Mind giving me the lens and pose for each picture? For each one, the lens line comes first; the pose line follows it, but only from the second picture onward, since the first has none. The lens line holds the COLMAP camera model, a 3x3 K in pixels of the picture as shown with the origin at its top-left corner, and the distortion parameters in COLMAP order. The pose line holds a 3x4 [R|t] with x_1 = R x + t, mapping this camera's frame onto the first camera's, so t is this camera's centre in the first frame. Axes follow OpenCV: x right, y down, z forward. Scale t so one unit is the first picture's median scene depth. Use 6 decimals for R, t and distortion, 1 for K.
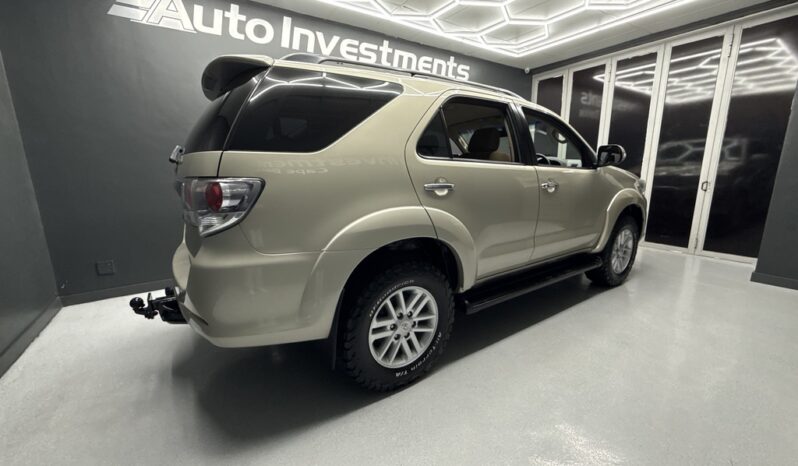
lens RADIAL K [[319.0, 0, 402.4], [0, 319.0, 232.2], [0, 0, 1]] dist [0.000320, 0.001006]
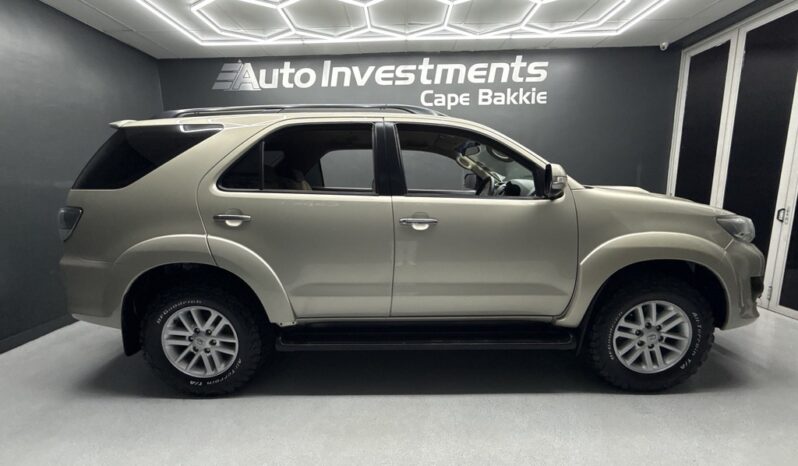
lens RADIAL K [[319.0, 0, 397.1], [0, 319.0, 234.6], [0, 0, 1]] dist [0.000320, 0.001006]
pose [[0.817786, 0.090591, -0.568348, 0.534458], [-0.108381, 0.994106, 0.002507, -0.068730], [0.565226, 0.059548, 0.822784, 0.209564]]
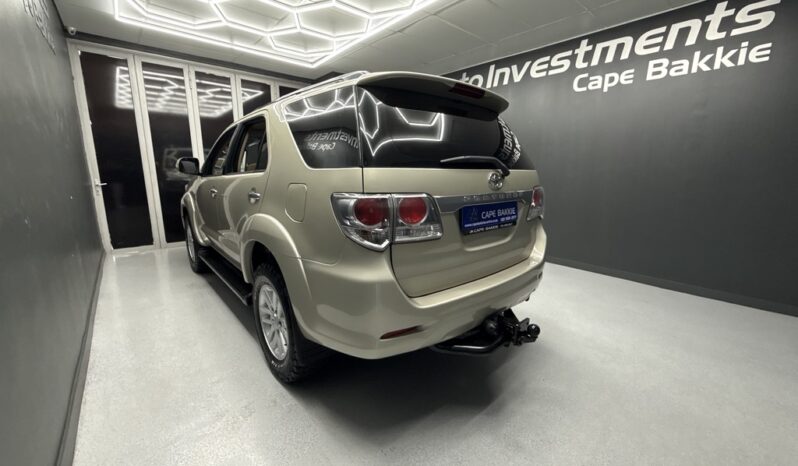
lens RADIAL K [[319.0, 0, 398.1], [0, 319.0, 234.5], [0, 0, 1]] dist [0.000320, 0.001006]
pose [[0.112890, 0.208305, -0.971527, 1.004474], [-0.215803, 0.959577, 0.180667, -0.130615], [0.969889, 0.189263, 0.153279, 0.504094]]
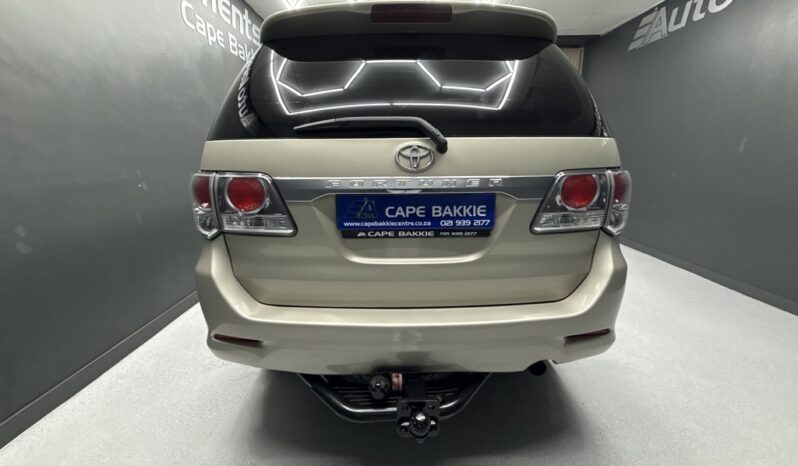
lens RADIAL K [[319.0, 0, 395.2], [0, 319.0, 231.4], [0, 0, 1]] dist [0.000320, 0.001006]
pose [[-0.546718, 0.217255, -0.808641, 0.828140], [-0.161005, 0.920453, 0.356150, -0.182137], [0.821691, 0.324909, -0.468249, 0.795257]]
